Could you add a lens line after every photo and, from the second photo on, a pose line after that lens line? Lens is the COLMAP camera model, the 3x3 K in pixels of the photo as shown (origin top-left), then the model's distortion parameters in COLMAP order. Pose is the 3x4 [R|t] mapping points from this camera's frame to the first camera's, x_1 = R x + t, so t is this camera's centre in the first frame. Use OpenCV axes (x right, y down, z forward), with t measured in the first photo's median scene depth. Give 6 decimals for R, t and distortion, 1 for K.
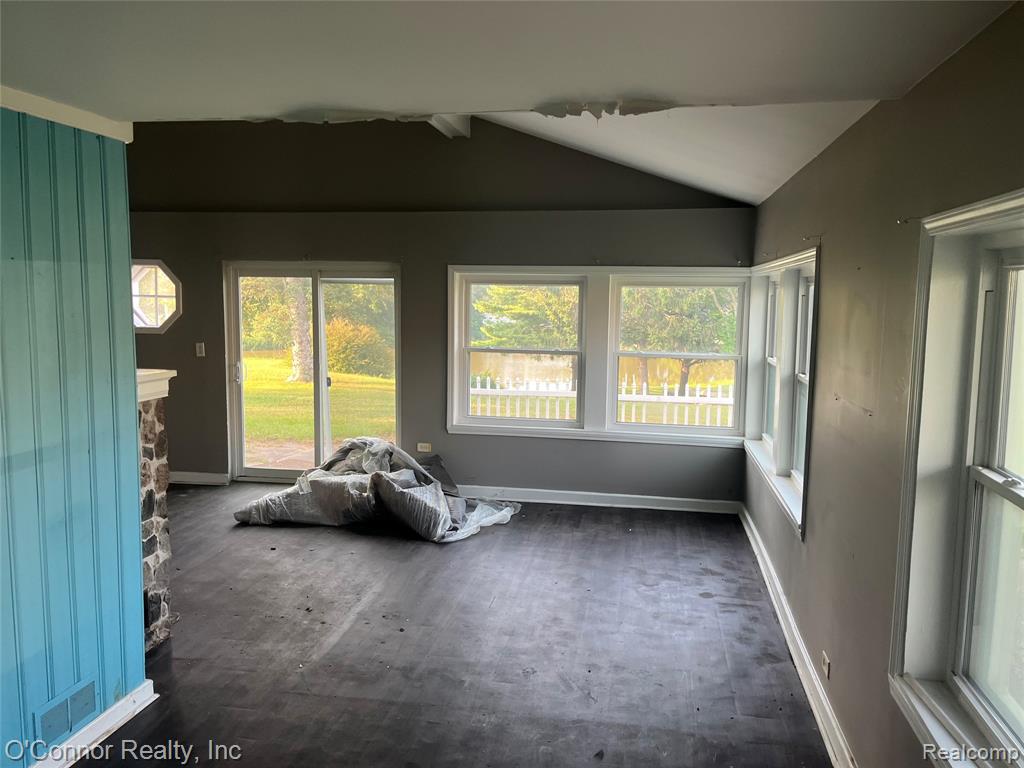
lens RADIAL K [[771.7, 0, 516.1], [0, 771.7, 380.0], [0, 0, 1]] dist [0.029911, -0.071391]
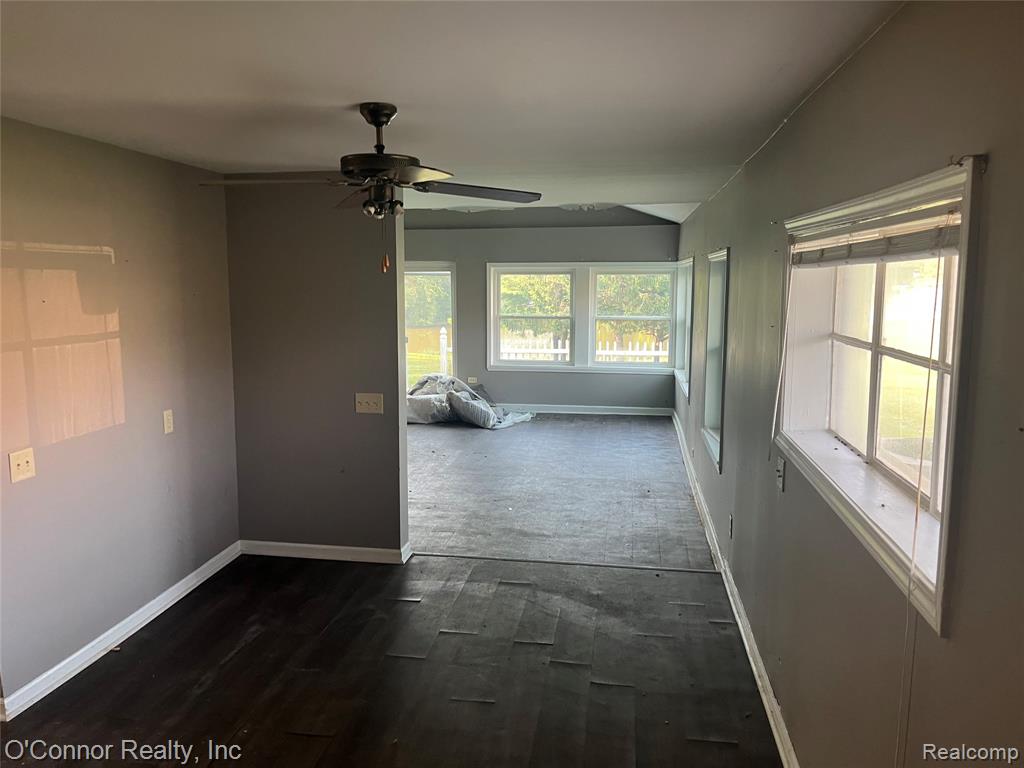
lens RADIAL K [[771.7, 0, 505.3], [0, 771.7, 390.6], [0, 0, 1]] dist [0.029911, -0.071391]
pose [[0.999744, -0.018028, 0.013642, -0.077282], [0.017490, 0.999100, 0.038641, 0.051774], [-0.014327, -0.038393, 0.999160, -0.587231]]
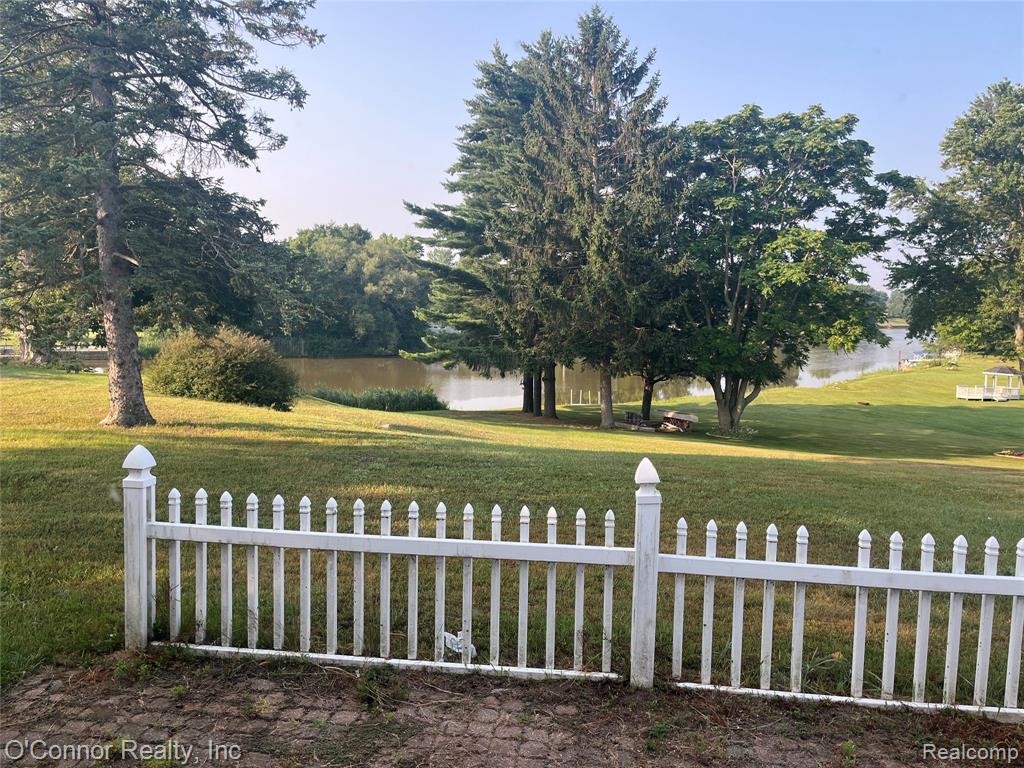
lens RADIAL K [[771.7, 0, 522.0], [0, 771.7, 376.5], [0, 0, 1]] dist [0.029911, -0.071391]
pose [[0.997030, 0.007227, 0.076669, 0.013941], [-0.005961, 0.999842, -0.016738, -0.078395], [-0.076778, 0.016231, 0.996916, 0.874841]]
